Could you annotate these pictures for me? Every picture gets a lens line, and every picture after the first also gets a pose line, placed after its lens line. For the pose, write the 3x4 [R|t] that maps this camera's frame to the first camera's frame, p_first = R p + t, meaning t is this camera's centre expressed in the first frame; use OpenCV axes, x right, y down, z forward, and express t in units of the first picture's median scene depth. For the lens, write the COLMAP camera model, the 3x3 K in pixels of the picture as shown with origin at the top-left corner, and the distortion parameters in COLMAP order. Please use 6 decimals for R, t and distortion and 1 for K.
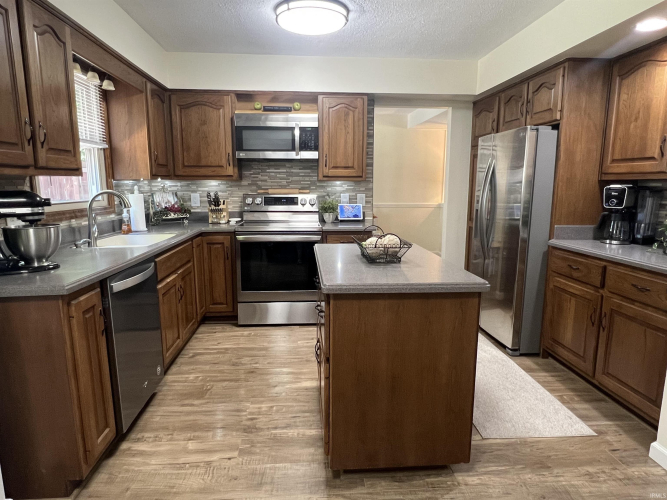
lens RADIAL K [[415.9, 0, 333.1], [0, 415.9, 252.9], [0, 0, 1]] dist [0.001057, -0.001640]
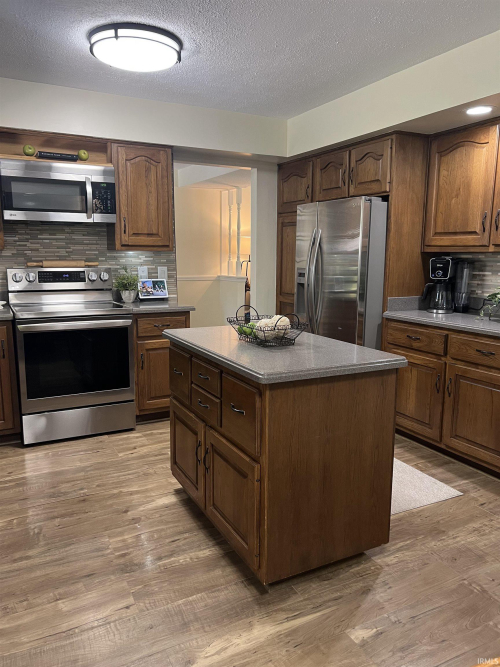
lens RADIAL K [[503.7, 0, 249.8], [0, 503.7, 335.3], [0, 0, 1]] dist [0.048767, -0.058976]
pose [[0.919452, -0.062419, 0.388216, -0.269371], [0.061732, 0.997991, 0.014255, -0.014203], [-0.388326, 0.010859, 0.921458, 0.010765]]
